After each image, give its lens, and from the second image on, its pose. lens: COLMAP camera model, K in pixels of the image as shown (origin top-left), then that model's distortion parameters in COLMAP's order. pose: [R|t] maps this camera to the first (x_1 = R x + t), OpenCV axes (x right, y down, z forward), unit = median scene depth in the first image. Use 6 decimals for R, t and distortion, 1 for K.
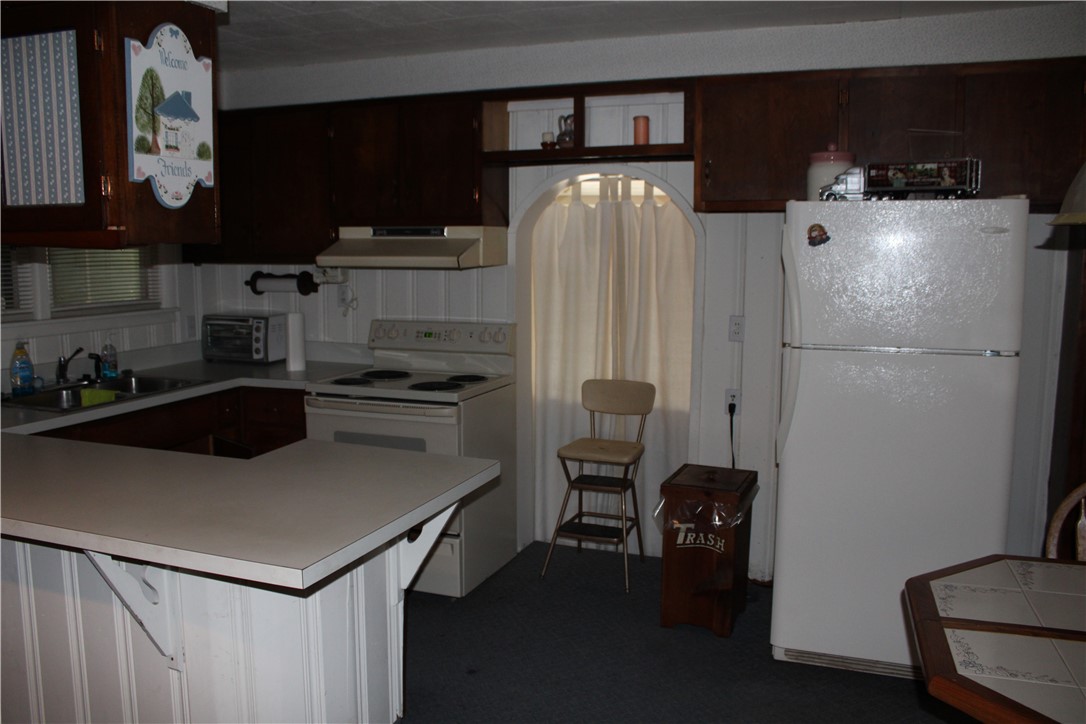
lens RADIAL K [[911.5, 0, 527.7], [0, 911.5, 364.4], [0, 0, 1]] dist [-0.161506, 0.153223]
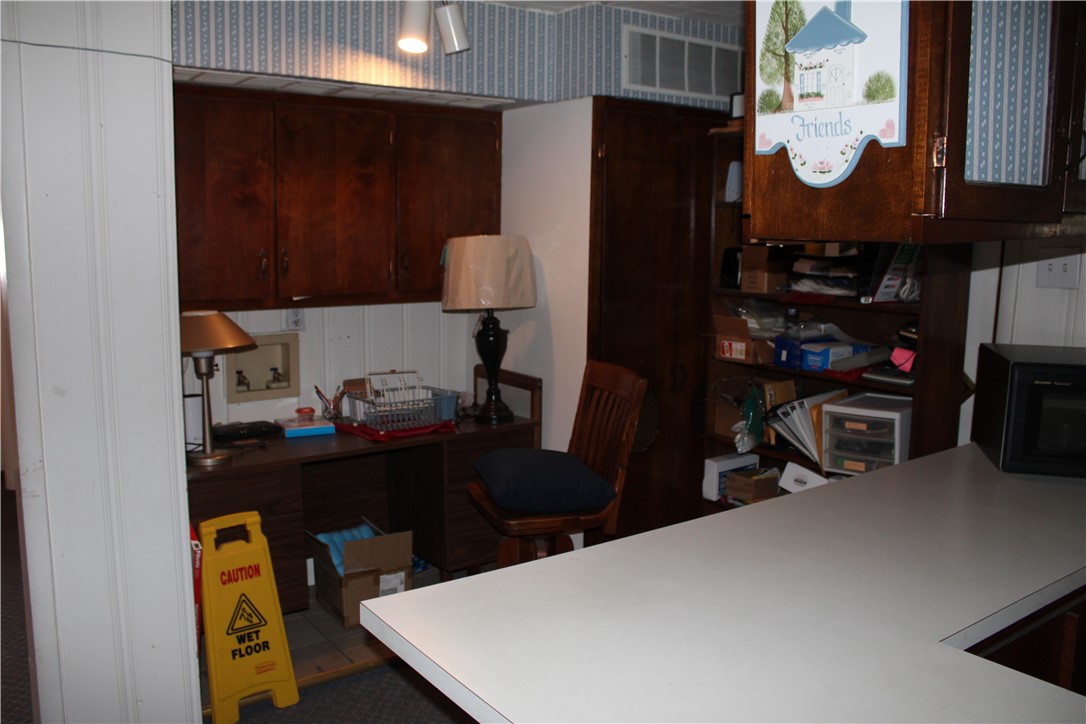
lens RADIAL K [[911.5, 0, 527.7], [0, 911.5, 364.4], [0, 0, 1]] dist [-0.161506, 0.153223]
pose [[-0.542217, 0.118436, -0.831849, 0.295706], [-0.124043, 0.967885, 0.218658, -0.170575], [0.831032, 0.221745, -0.510113, 1.219922]]
